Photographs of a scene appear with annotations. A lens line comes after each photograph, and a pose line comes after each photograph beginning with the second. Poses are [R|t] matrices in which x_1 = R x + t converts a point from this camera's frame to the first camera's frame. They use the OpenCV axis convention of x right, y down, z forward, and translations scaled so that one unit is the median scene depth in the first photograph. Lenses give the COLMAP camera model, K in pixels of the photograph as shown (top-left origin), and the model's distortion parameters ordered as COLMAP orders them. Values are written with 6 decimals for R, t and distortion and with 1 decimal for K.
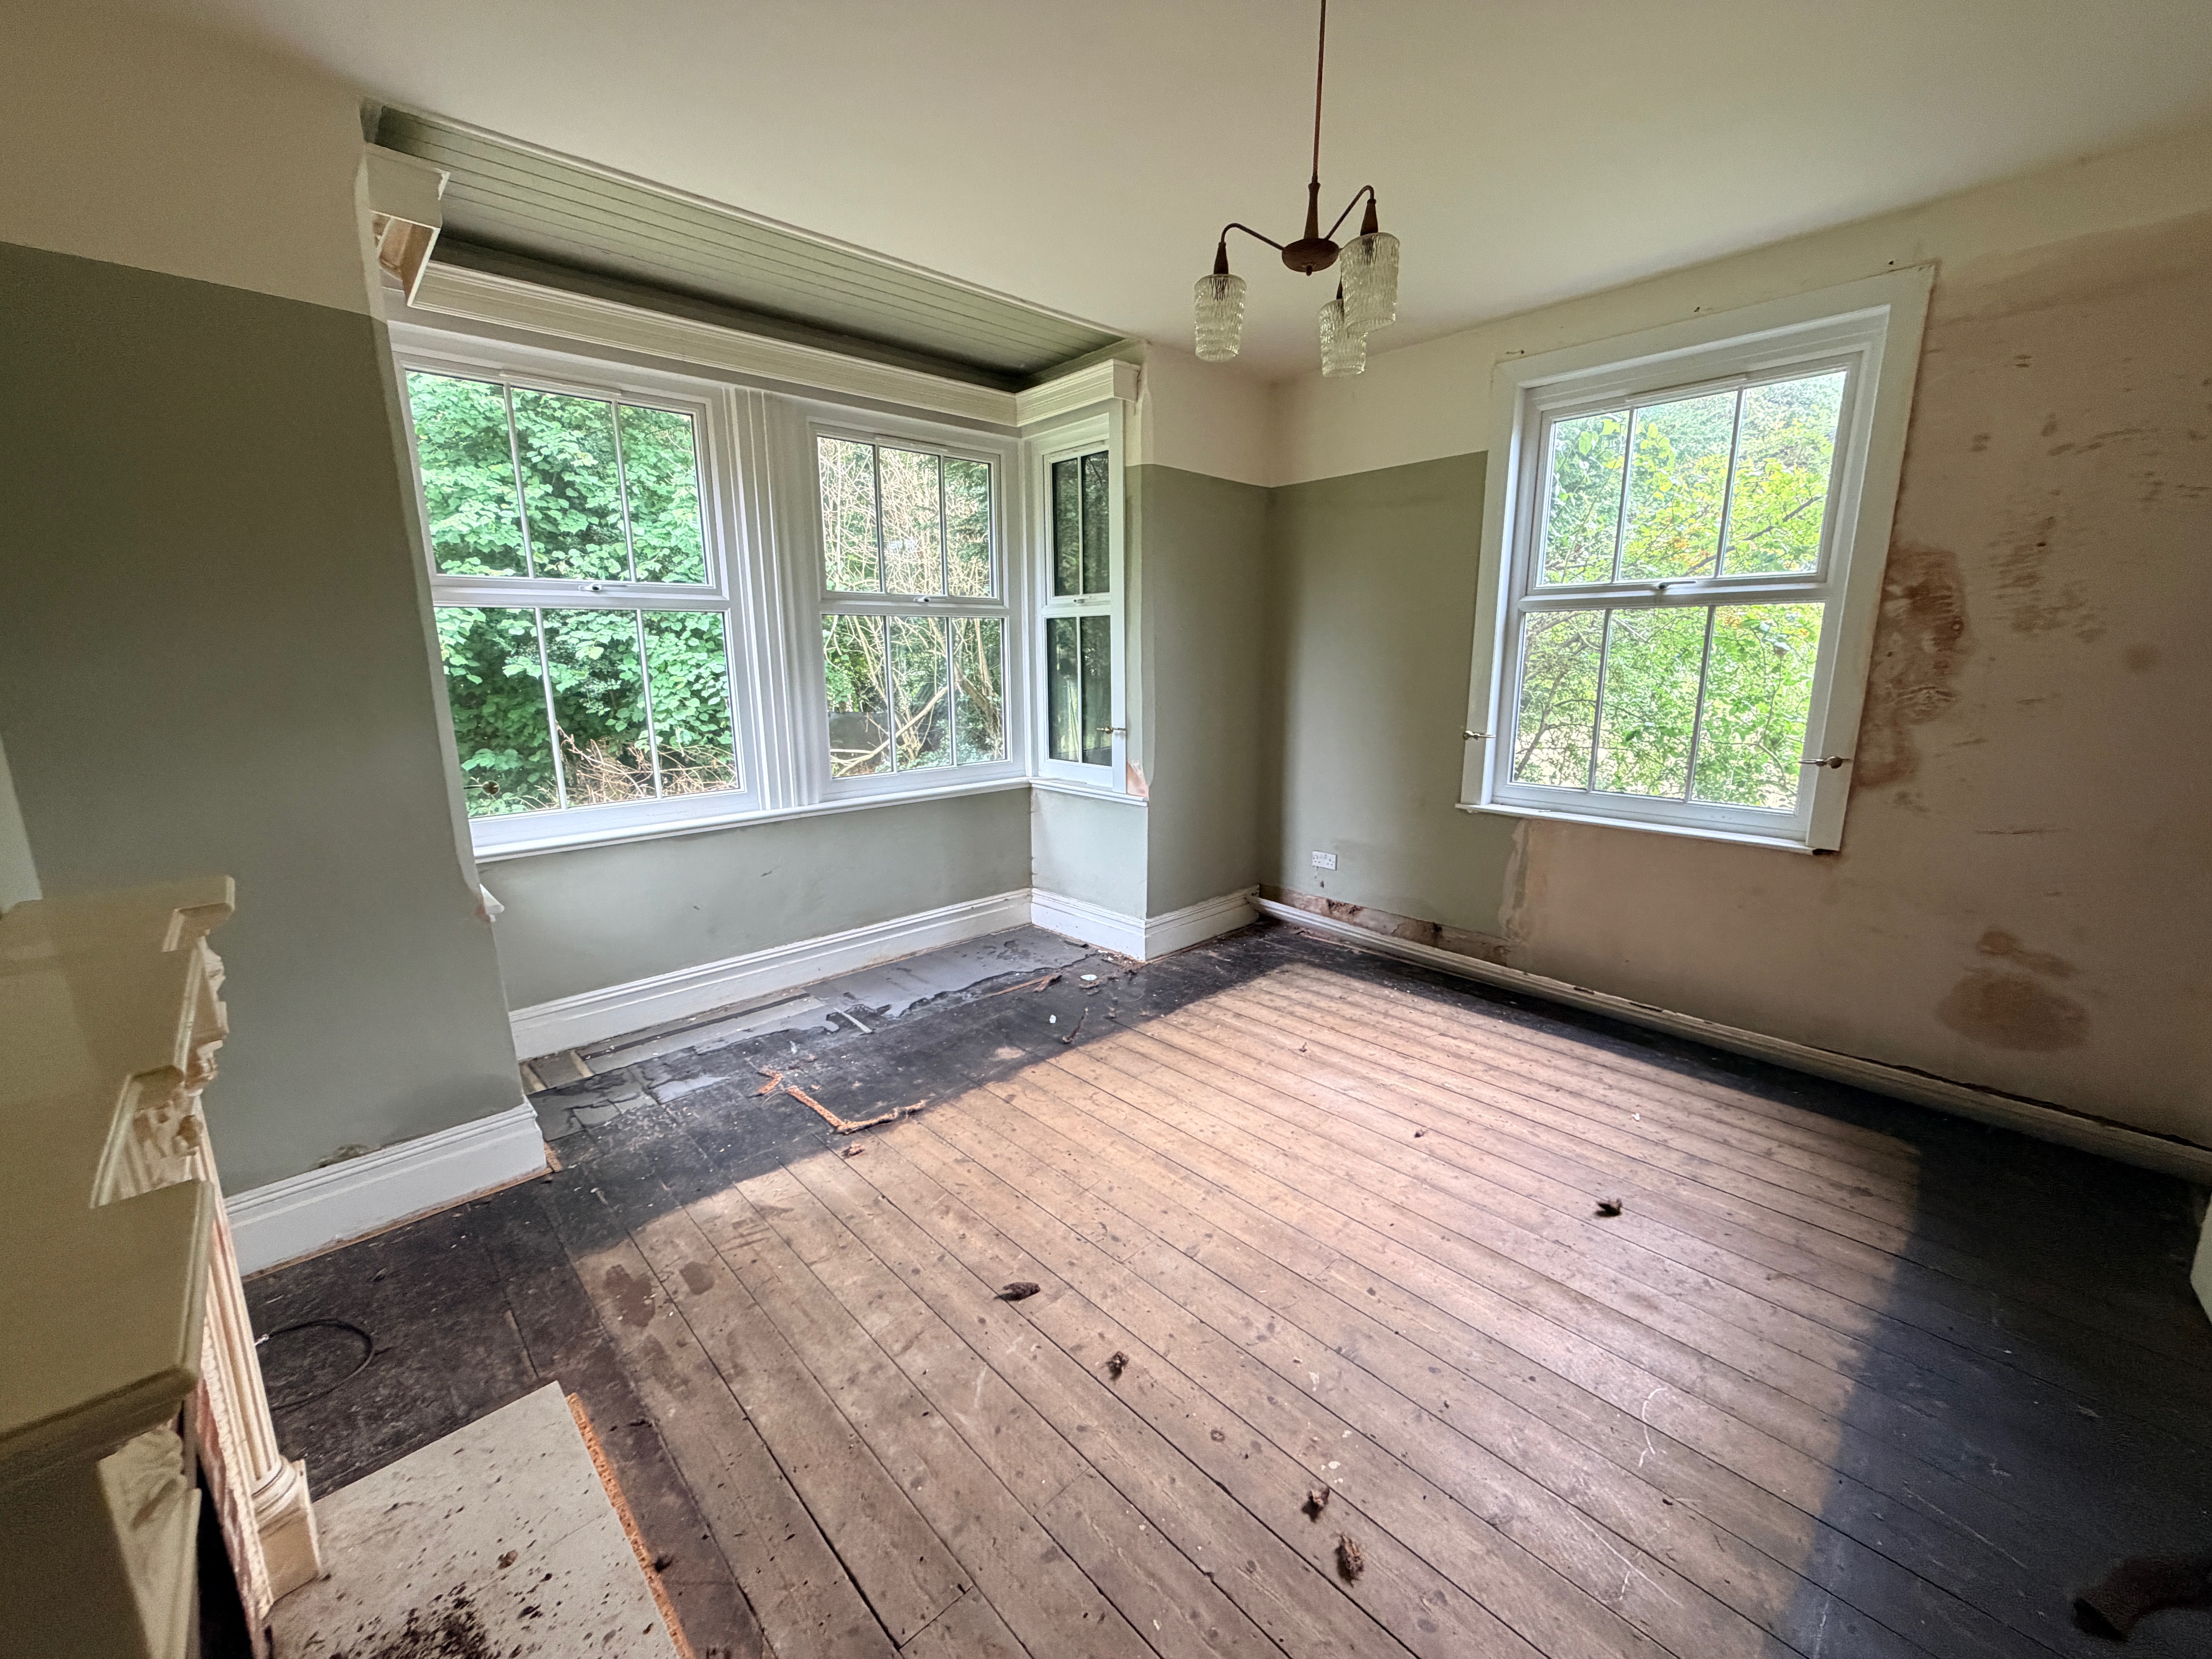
lens RADIAL K [[884.7, 0, 1098.0], [0, 884.7, 823.0], [0, 0, 1]] dist [-0.000085, 0.000850]
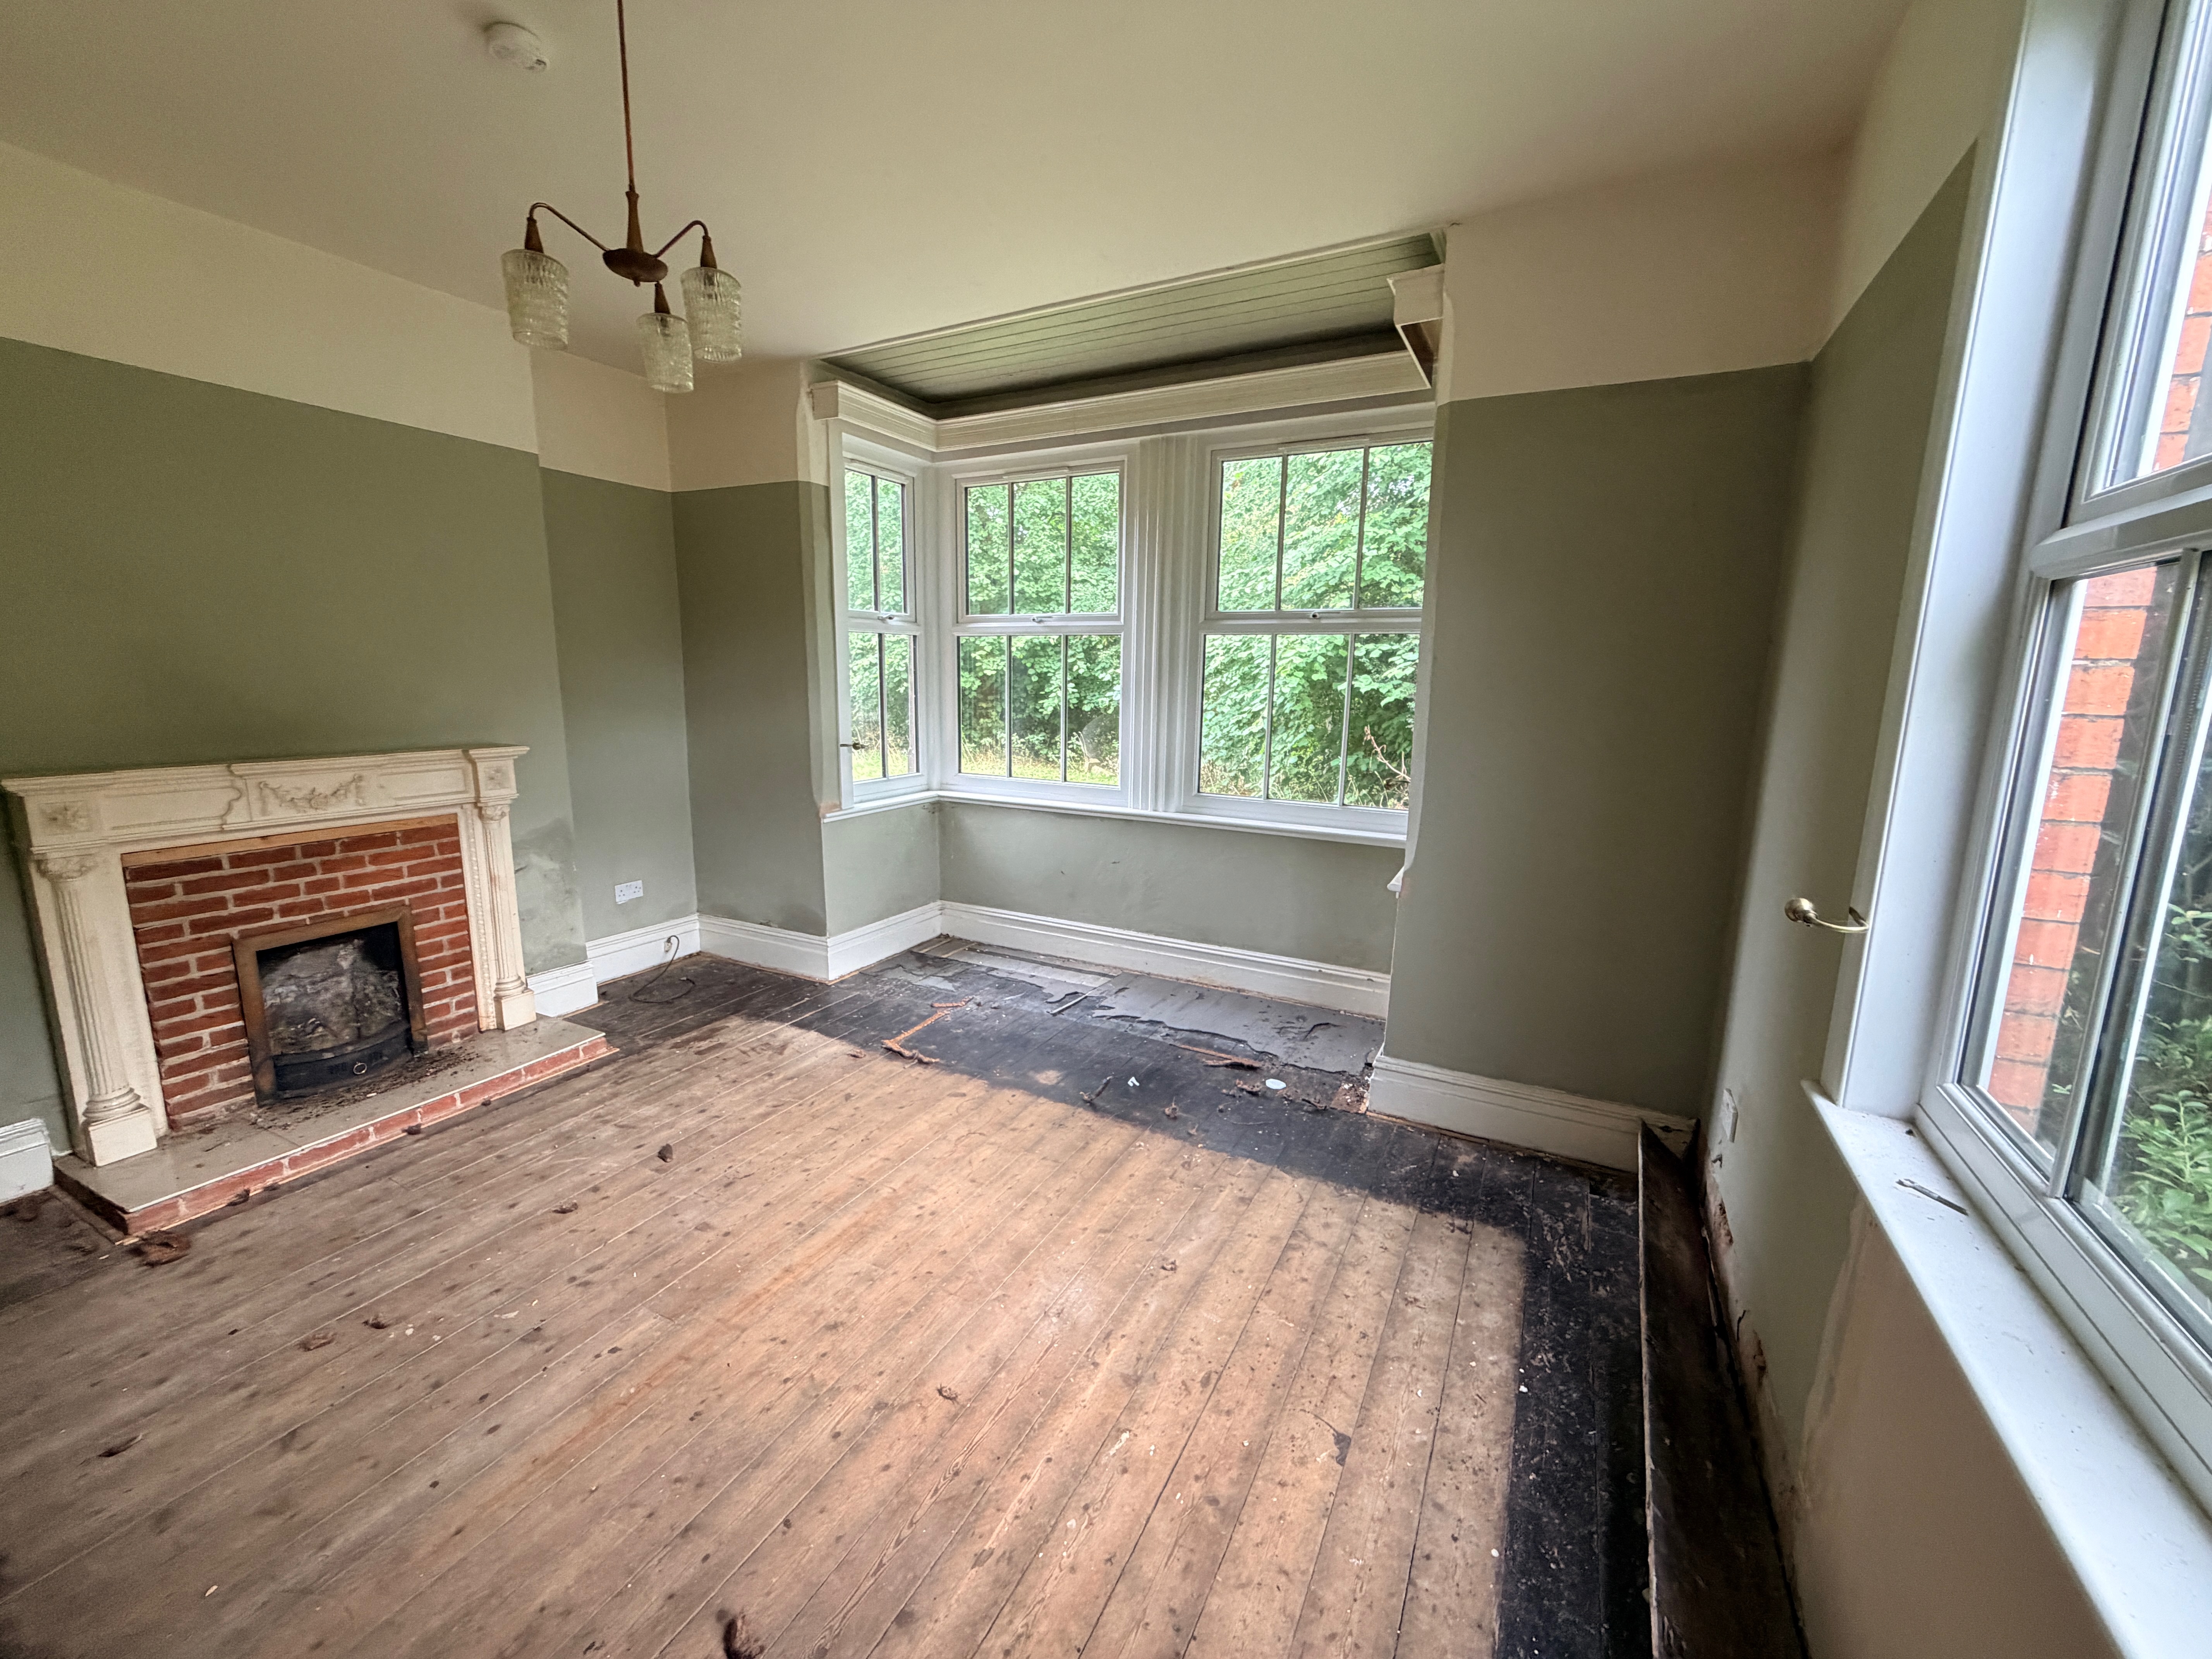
lens RADIAL K [[884.7, 0, 1098.0], [0, 884.7, 823.0], [0, 0, 1]] dist [-0.000085, 0.000850]
pose [[0.324600, 0.176839, -0.929173, 0.727825], [-0.201251, 0.972785, 0.114833, -0.128743], [0.924193, 0.149722, 0.351355, 0.620518]]
